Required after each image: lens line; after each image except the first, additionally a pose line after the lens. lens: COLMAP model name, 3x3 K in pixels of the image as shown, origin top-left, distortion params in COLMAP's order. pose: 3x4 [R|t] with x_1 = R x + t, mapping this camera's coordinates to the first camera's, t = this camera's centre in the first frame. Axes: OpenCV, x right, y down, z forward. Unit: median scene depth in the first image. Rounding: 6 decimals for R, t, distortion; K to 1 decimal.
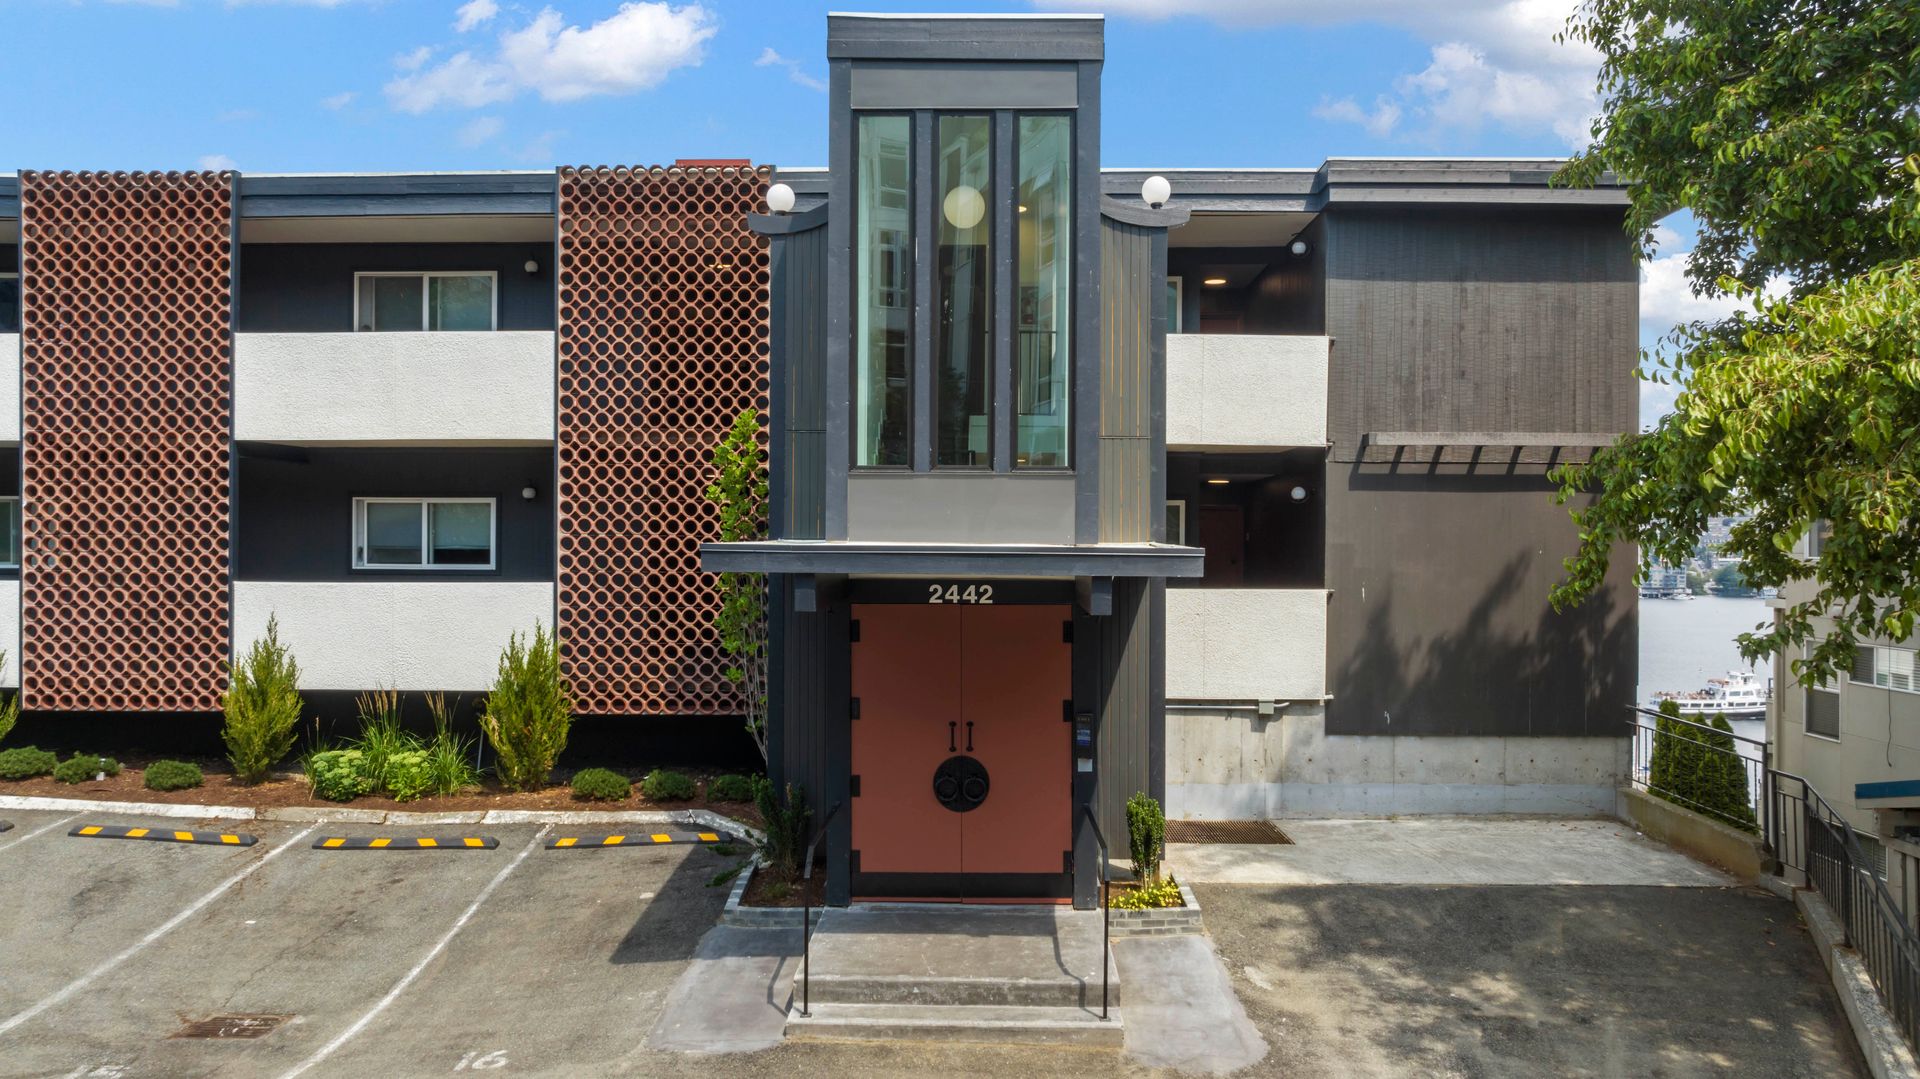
lens RADIAL K [[1361.7, 0, 962.5], [0, 1361.7, 540.0], [0, 0, 1]] dist [-0.047446, 0.062013]
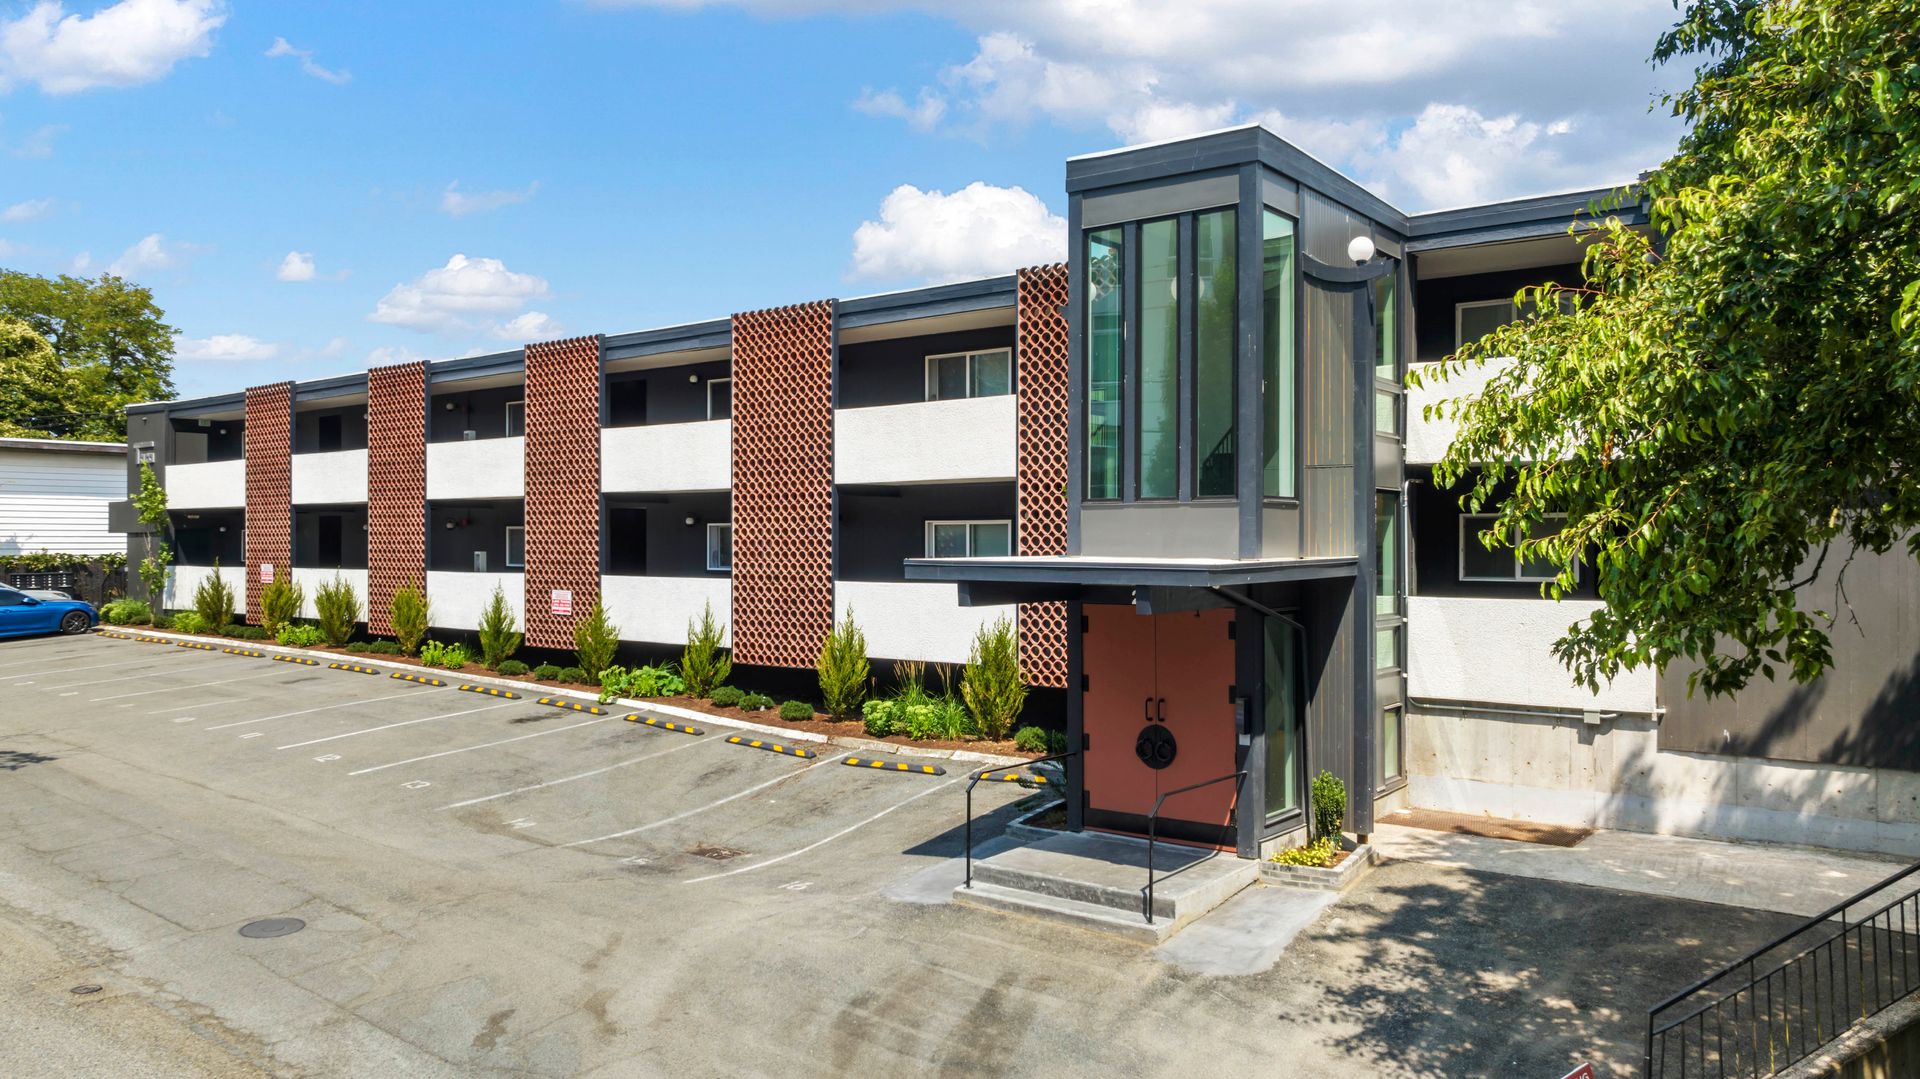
lens RADIAL K [[1361.3, 0, 960.0], [0, 1361.3, 539.5], [0, 0, 1]] dist [-0.005063, -0.048099]
pose [[0.805844, -0.005508, -0.592103, 0.459428], [0.003890, 0.999984, -0.004008, -0.007995], [0.592116, 0.000926, 0.805852, -0.105179]]
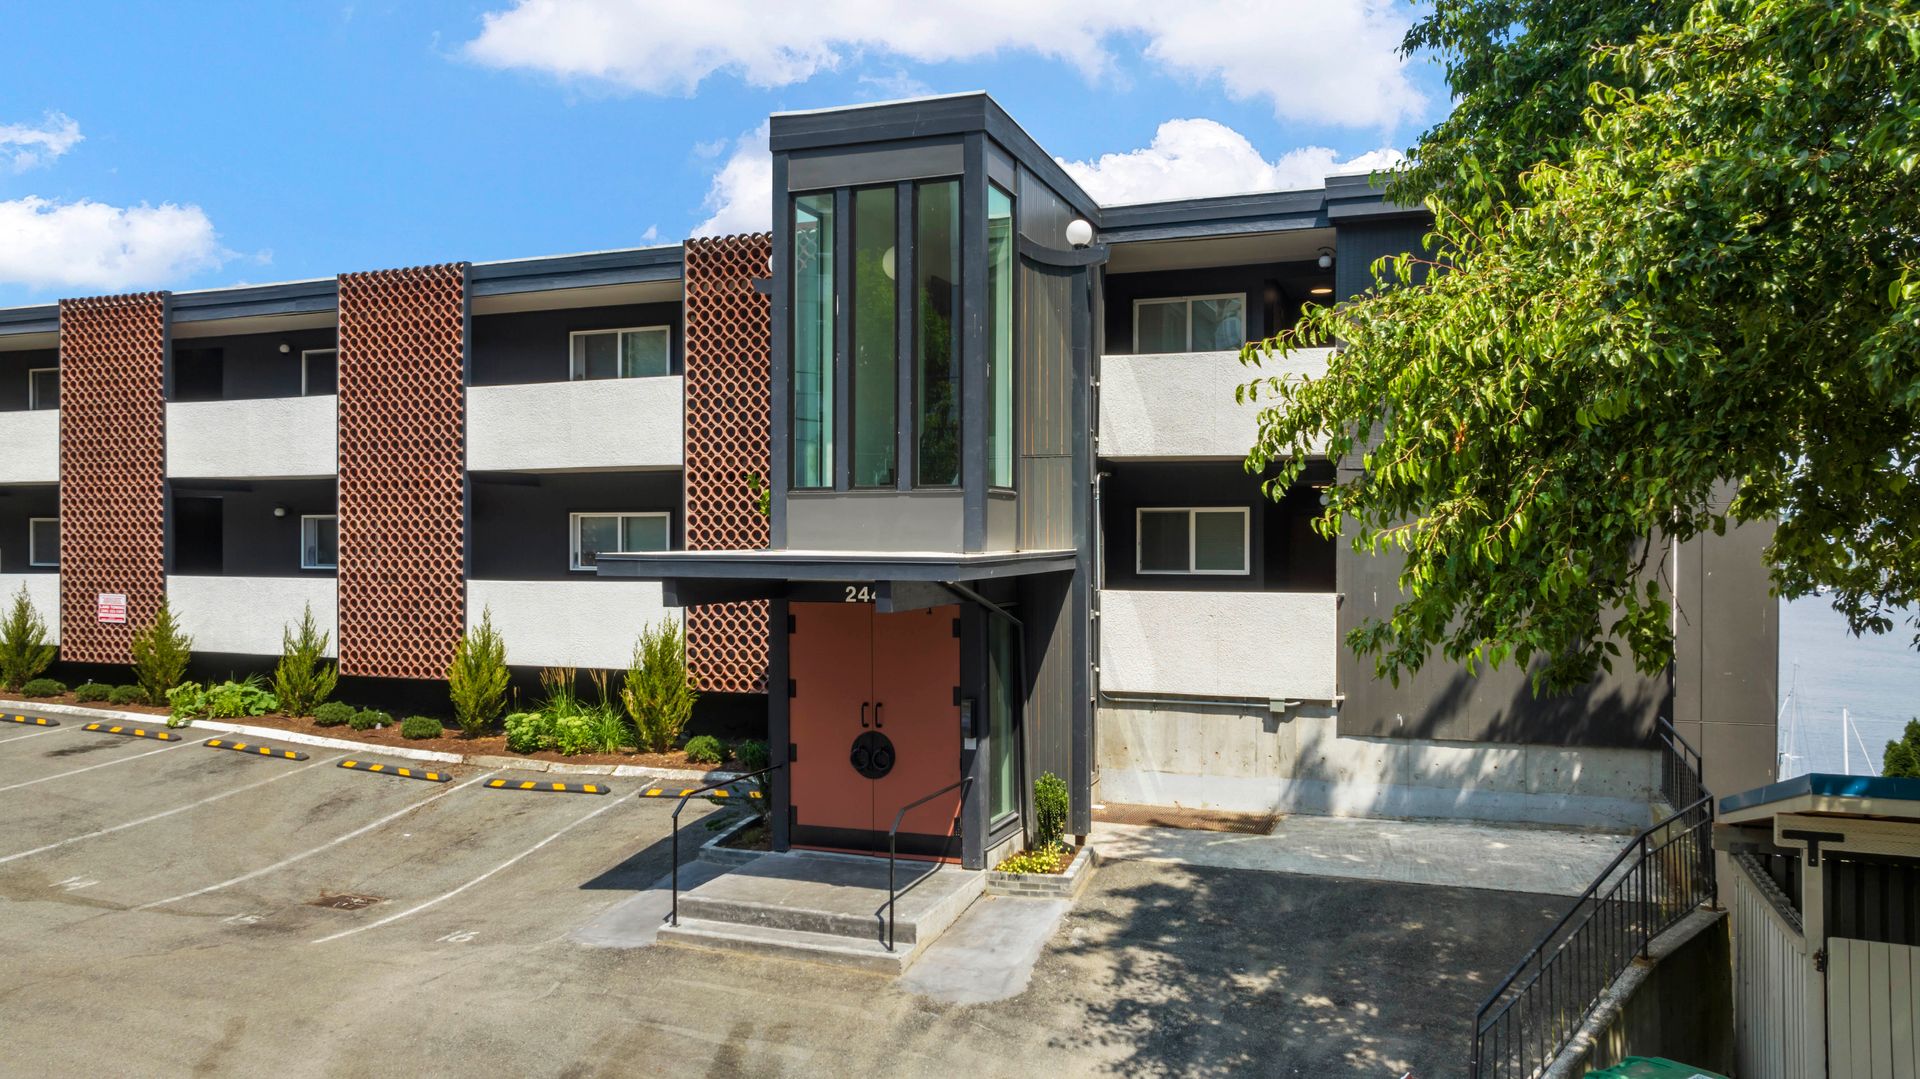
lens RADIAL K [[1352.3, 0, 958.4], [0, 1352.3, 540.0], [0, 0, 1]] dist [-0.018276, -0.001018]
pose [[0.944231, -0.004152, -0.329258, 0.345761], [0.004304, 0.999991, -0.000268, -0.005312], [0.329256, -0.001164, 0.944240, -0.065284]]
